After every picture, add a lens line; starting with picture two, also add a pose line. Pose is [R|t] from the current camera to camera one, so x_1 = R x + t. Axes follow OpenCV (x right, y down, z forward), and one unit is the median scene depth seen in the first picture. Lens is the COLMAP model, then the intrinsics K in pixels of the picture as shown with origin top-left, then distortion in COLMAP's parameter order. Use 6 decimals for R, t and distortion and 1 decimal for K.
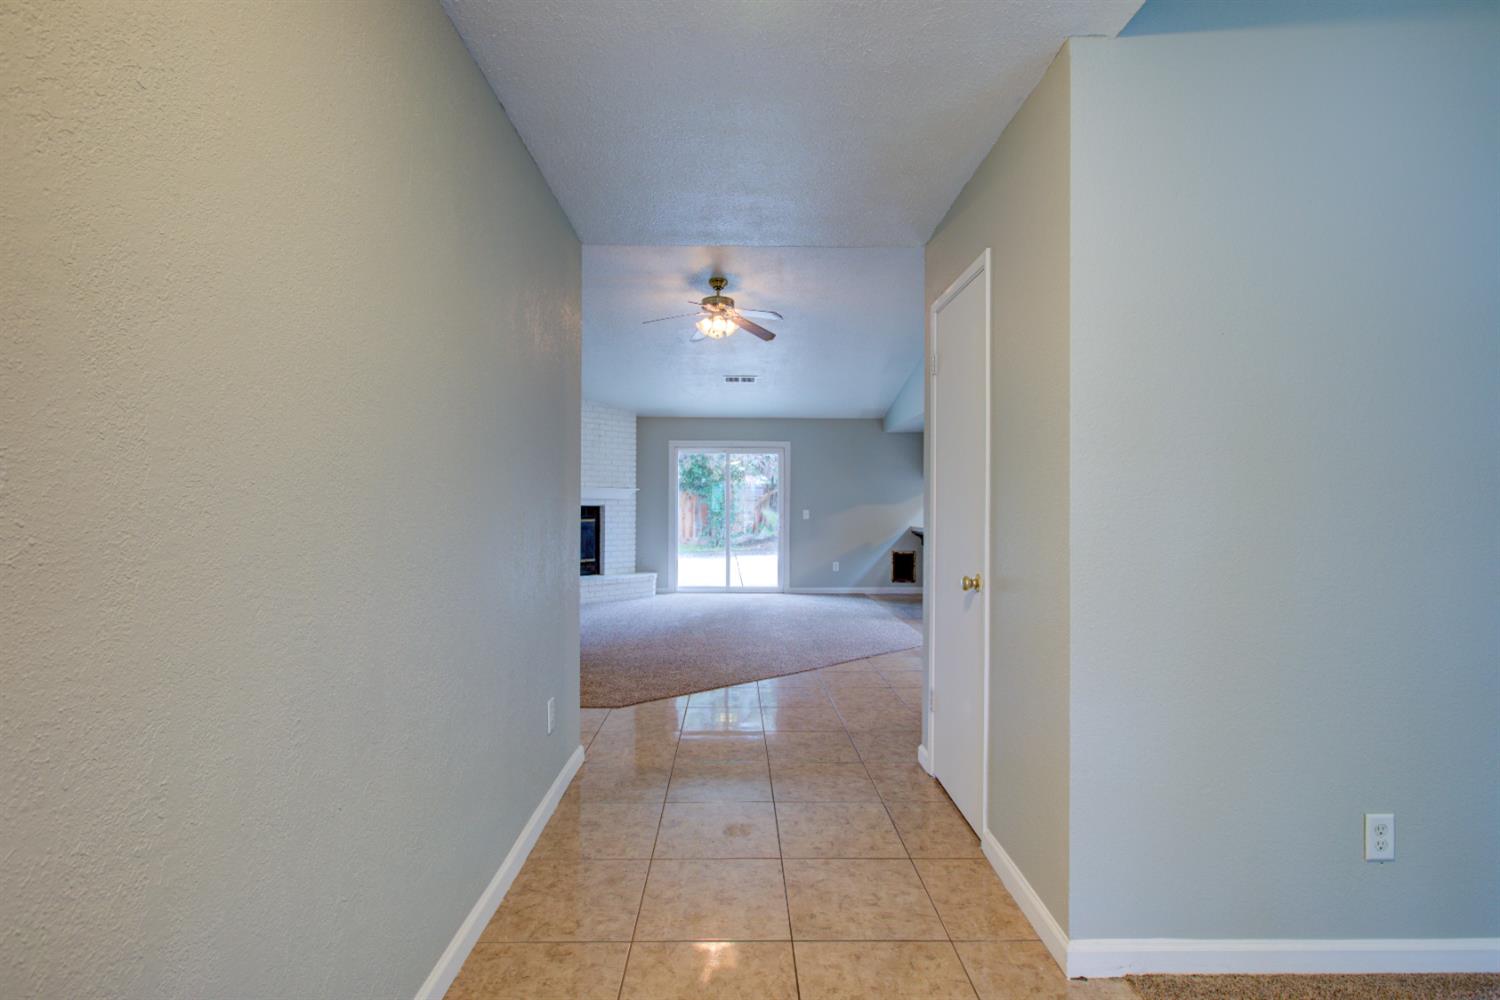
lens RADIAL K [[687.9, 0, 747.7], [0, 687.9, 500.7], [0, 0, 1]] dist [-0.004585, 0.001263]
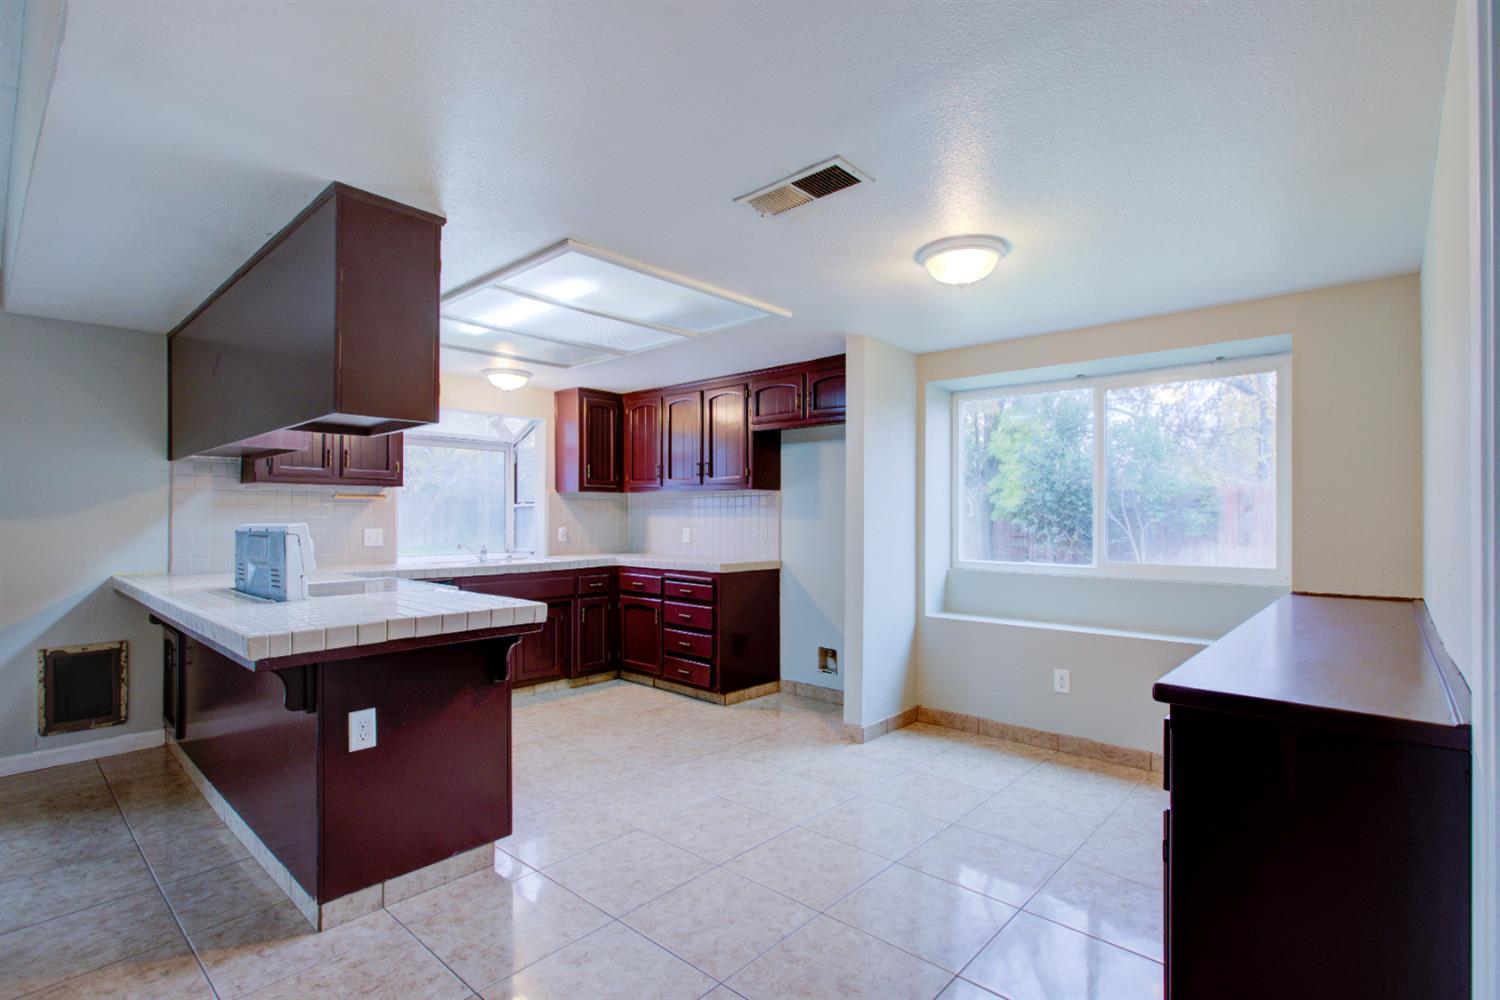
lens RADIAL K [[695.0, 0, 762.8], [0, 695.0, 513.2], [0, 0, 1]] dist [-0.004559, -0.000028]
pose [[0.669046, 0.000874, 0.743221, 0.196842], [-0.002254, 0.999997, 0.000854, 0.001710], [-0.743218, -0.002247, 0.669046, 0.488746]]
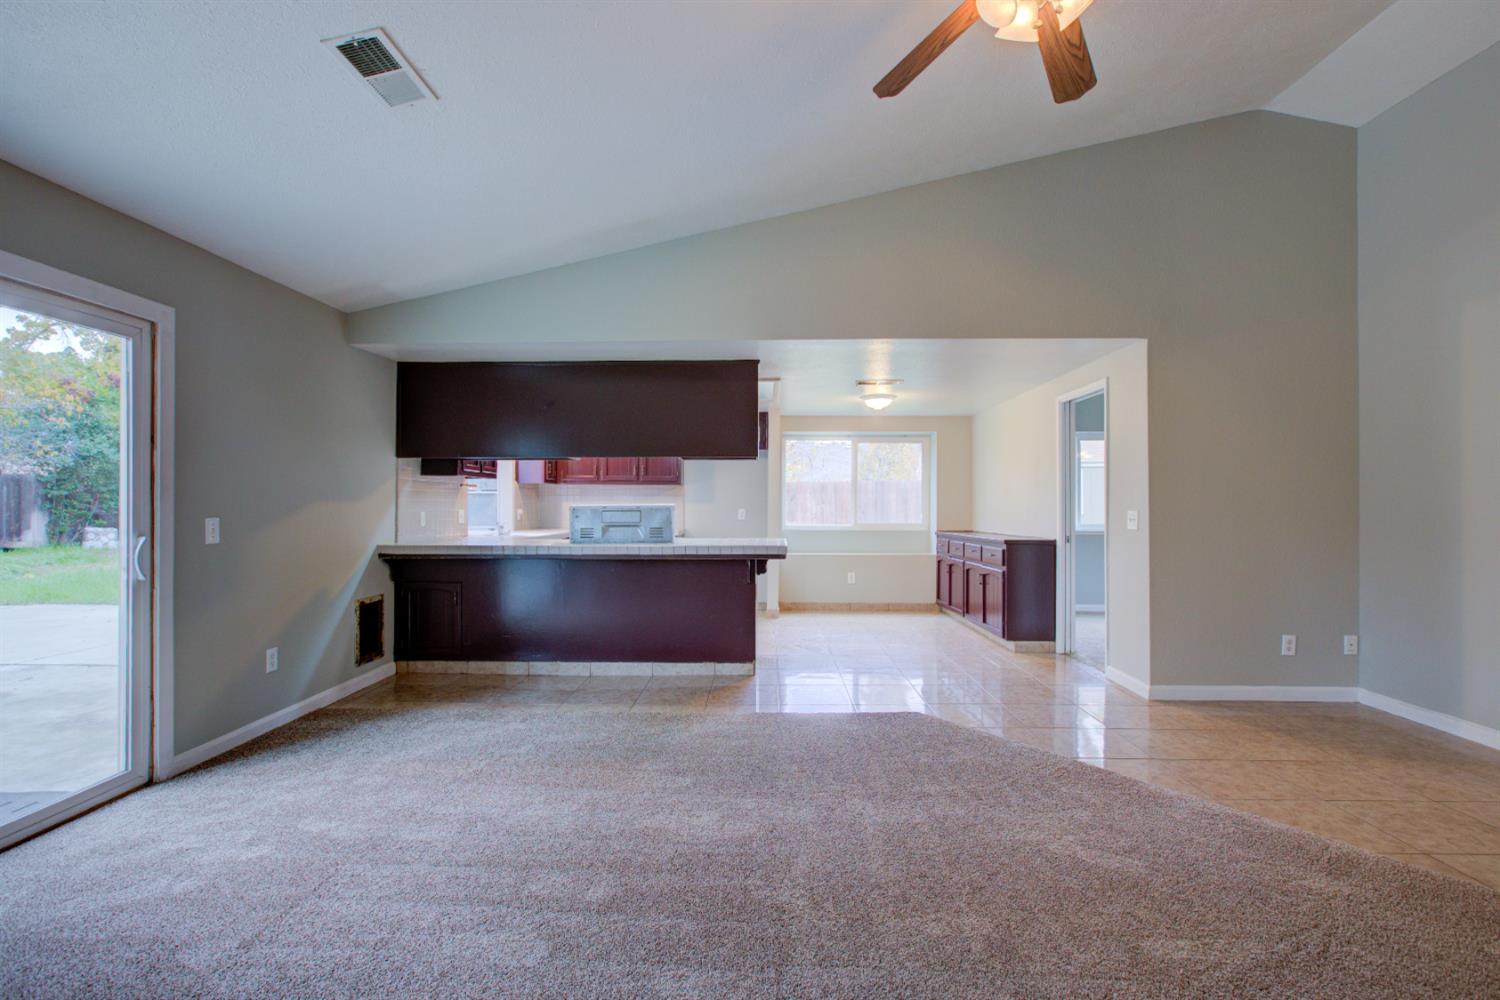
lens RADIAL K [[687.9, 0, 747.7], [0, 687.9, 500.7], [0, 0, 1]] dist [-0.004585, 0.001263]
pose [[0.042522, 0.000654, 0.999095, -0.254182], [-0.006524, 0.999979, -0.000377, 0.003344], [-0.999074, -0.006502, 0.042526, 0.723308]]
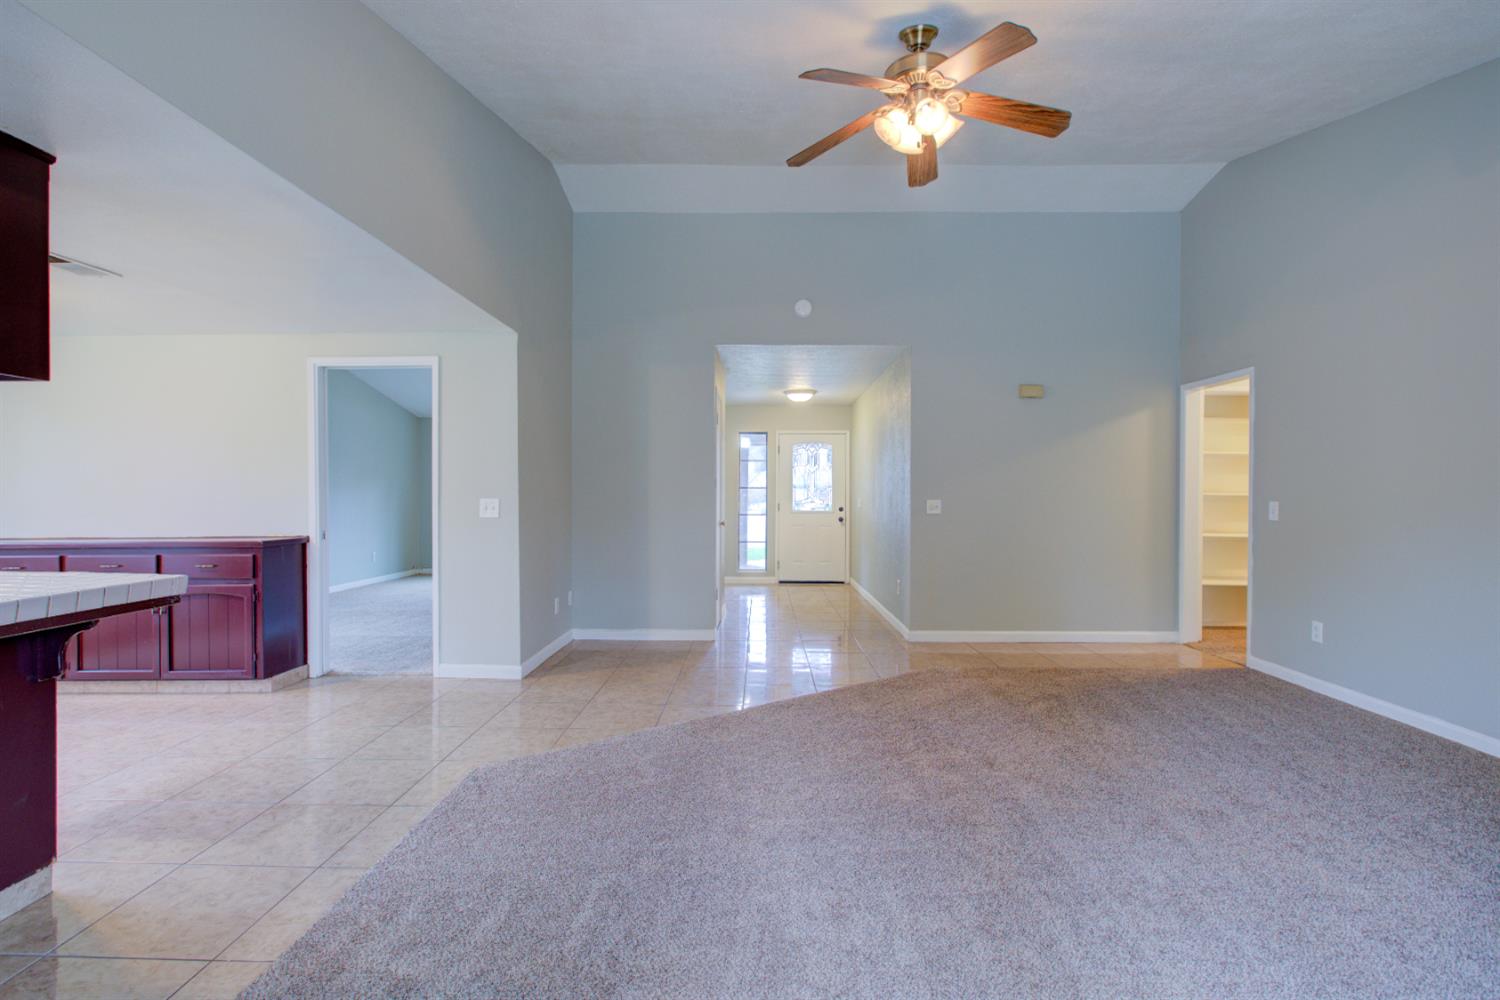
lens RADIAL K [[702.8, 0, 748.1], [0, 702.8, 487.9], [0, 0, 1]] dist [-0.003945, 0.000369]
pose [[-0.999234, -0.007115, 0.038490, 0.033282], [-0.007599, 0.999894, -0.012457, 0.005420], [-0.038397, -0.012740, -0.999181, 0.956148]]
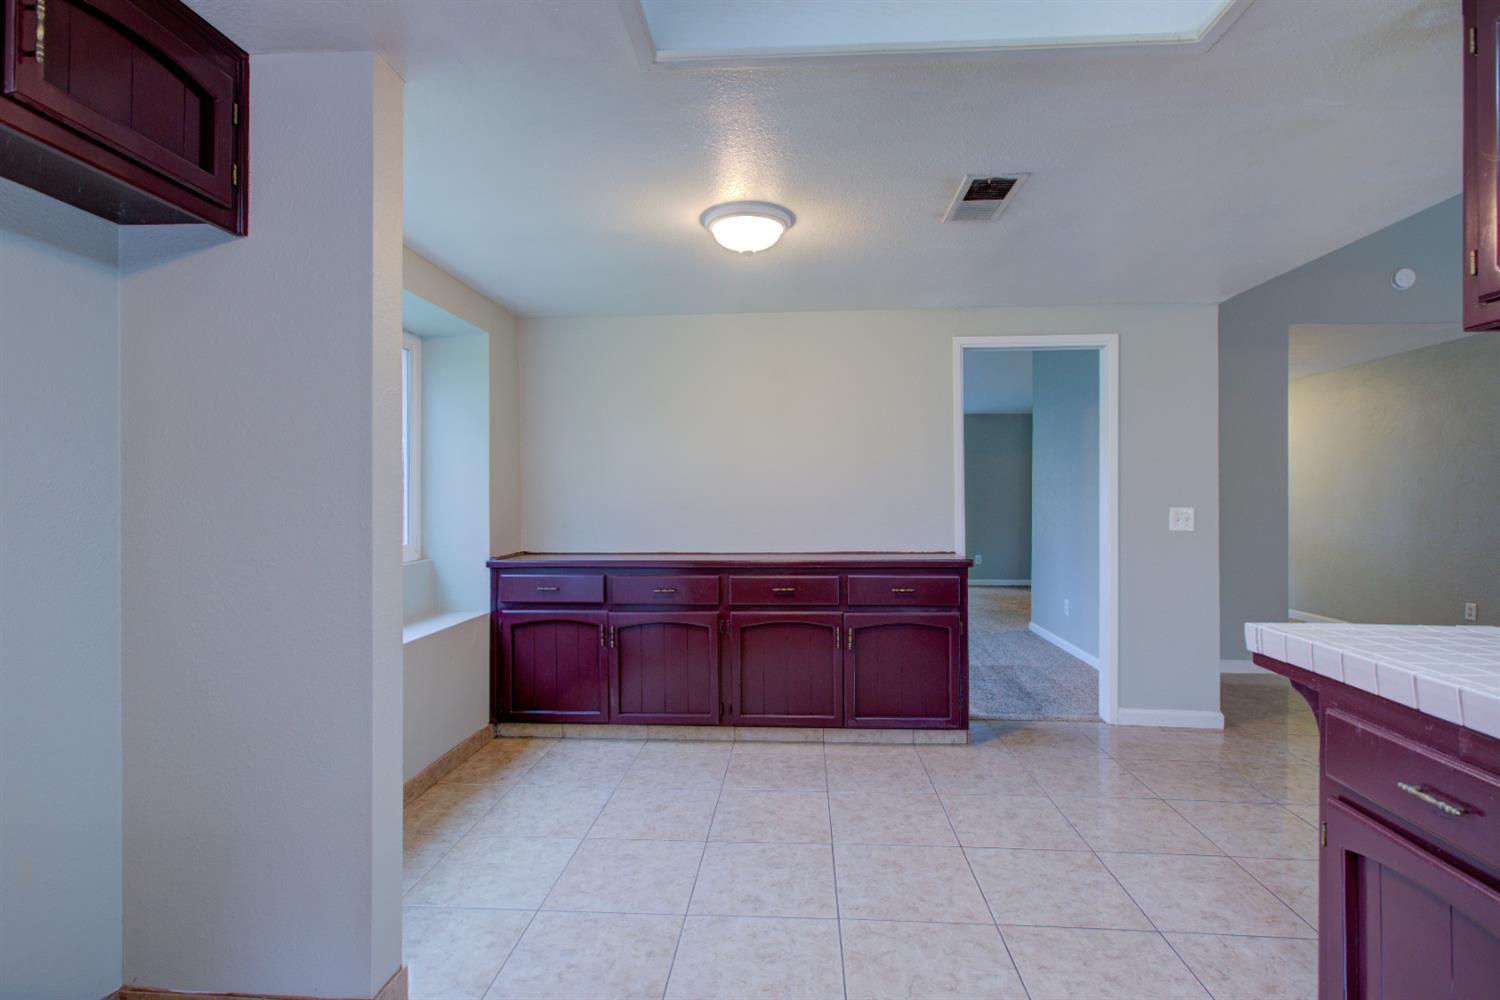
lens RADIAL K [[700.3, 0, 749.4], [0, 700.3, 497.2], [0, 0, 1]] dist [-0.000931, 0.000904]
pose [[-0.995408, -0.006812, 0.095485, 0.434761], [-0.007340, 0.999960, -0.005182, 0.006335], [-0.095445, -0.005859, -0.995417, 0.894143]]
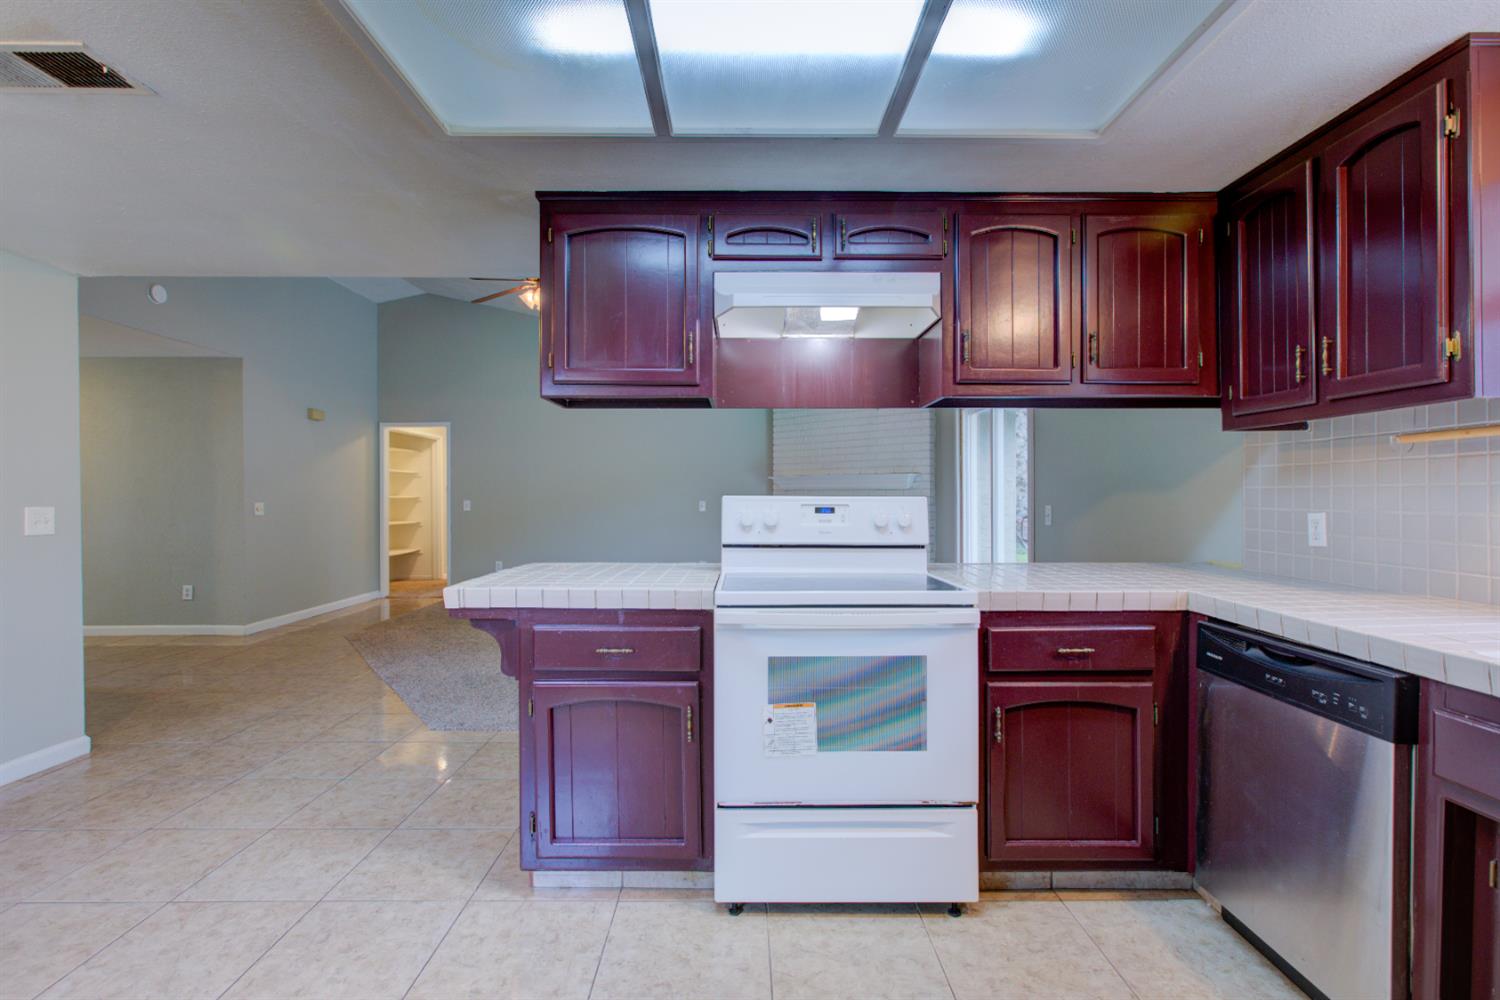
lens RADIAL K [[687.9, 0, 747.7], [0, 687.9, 500.7], [0, 0, 1]] dist [-0.004585, 0.001263]
pose [[-0.009955, 0.002875, -0.999946, 0.548112], [0.008398, 0.999961, 0.002792, 0.007249], [0.999915, -0.008370, -0.009978, 0.813419]]
